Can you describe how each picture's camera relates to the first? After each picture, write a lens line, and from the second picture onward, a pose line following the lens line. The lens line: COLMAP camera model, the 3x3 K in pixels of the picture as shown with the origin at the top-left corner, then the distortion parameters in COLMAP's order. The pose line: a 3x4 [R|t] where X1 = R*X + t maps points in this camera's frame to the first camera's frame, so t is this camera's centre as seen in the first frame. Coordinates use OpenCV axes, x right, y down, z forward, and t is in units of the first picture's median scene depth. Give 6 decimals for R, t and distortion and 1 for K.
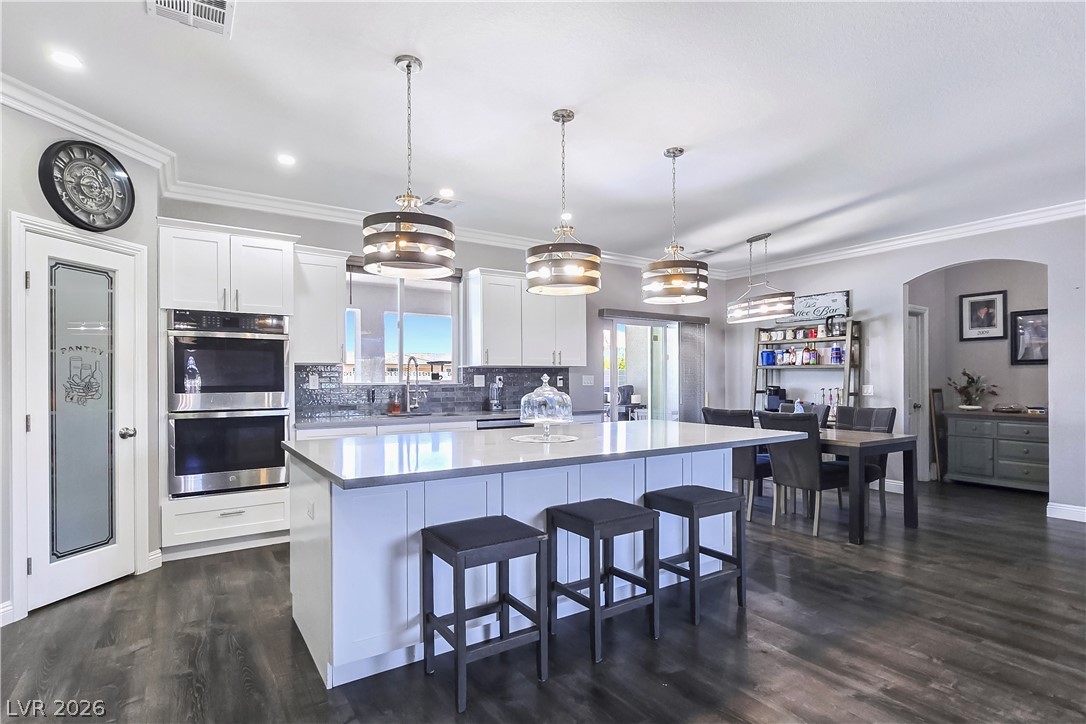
lens RADIAL K [[547.8, 0, 539.7], [0, 547.8, 380.3], [0, 0, 1]] dist [-0.001432, -0.000881]
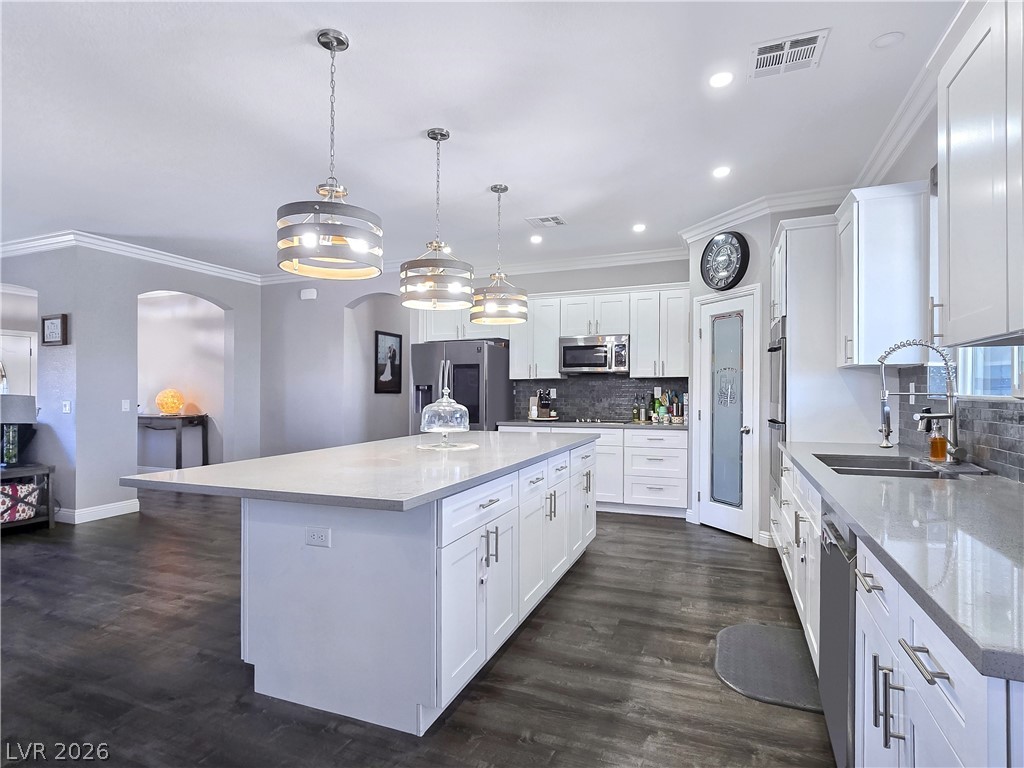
lens RADIAL K [[538.5, 0, 509.7], [0, 538.5, 391.6], [0, 0, 1]] dist [-0.013943, 0.000988]
pose [[-0.825284, 0.005478, -0.564691, 0.433821], [0.004848, 0.999985, 0.002615, -0.003400], [0.564697, -0.000580, -0.825298, 1.666837]]
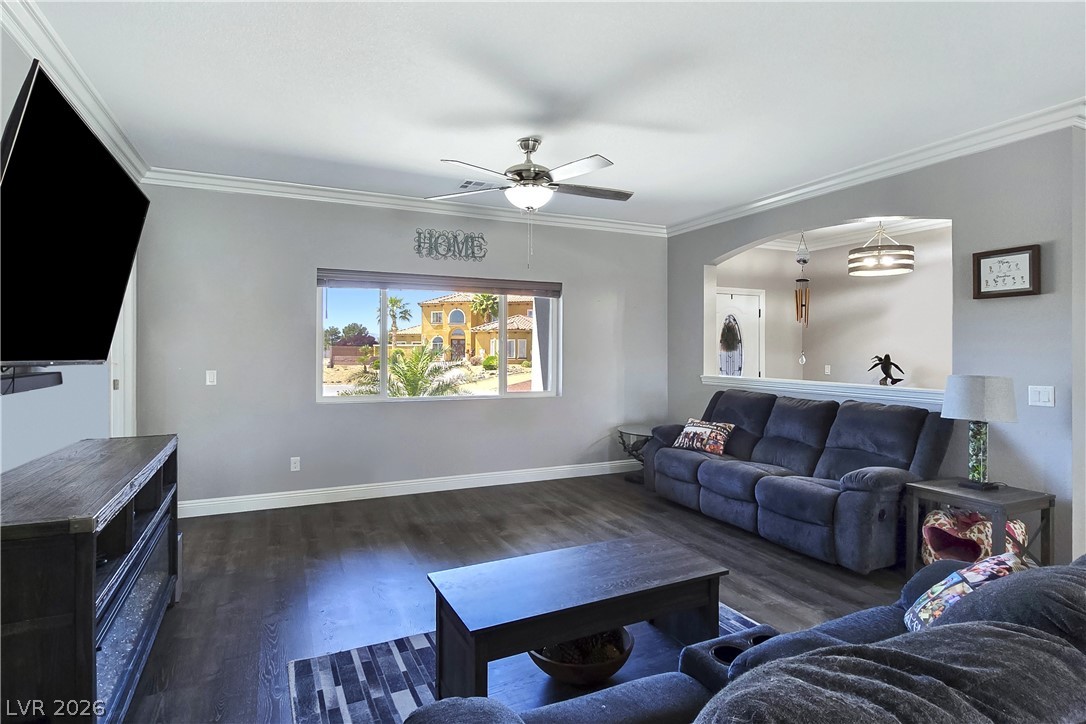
lens RADIAL K [[573.7, 0, 545.5], [0, 573.7, 350.0], [0, 0, 1]] dist [-0.003162, -0.001762]
pose [[-0.989421, -0.000193, 0.145071, 1.274538], [0.000219, 0.999996, 0.002823, -0.042465], [-0.145071, 0.002825, -0.989417, 0.870135]]
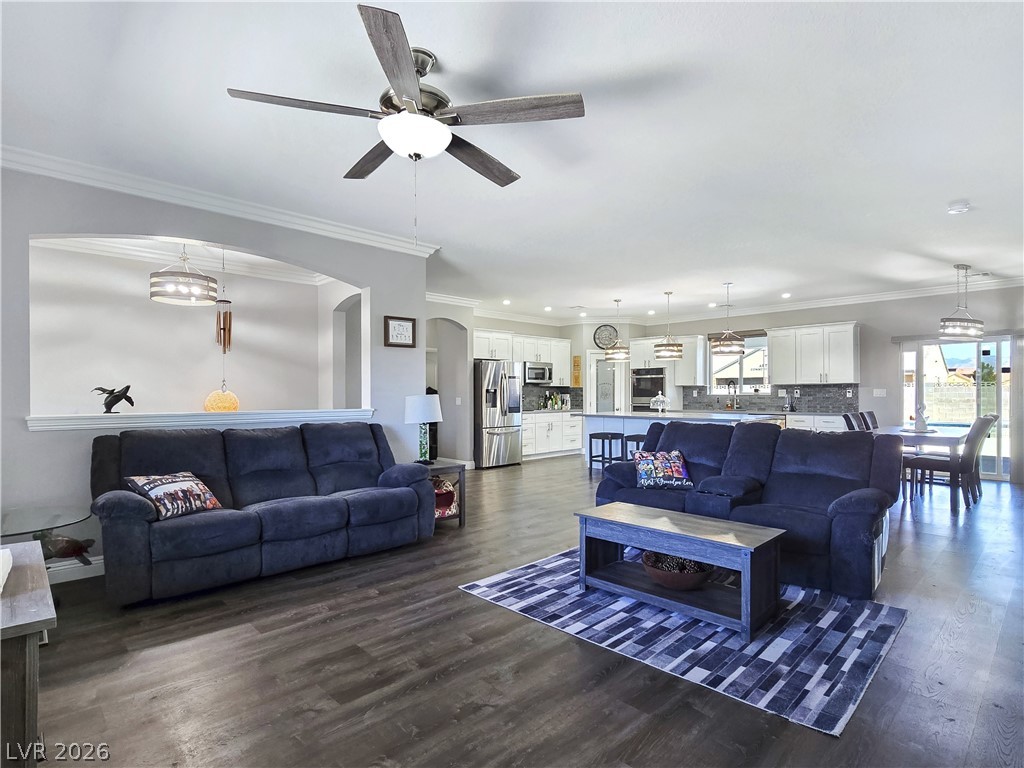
lens RADIAL K [[538.5, 0, 509.7], [0, 538.5, 391.6], [0, 0, 1]] dist [-0.013943, 0.000988]
pose [[0.178827, -0.000522, -0.983880, 2.148885], [0.001637, 0.999999, -0.000233, -0.006687], [0.983879, -0.001569, 0.178828, -0.186004]]
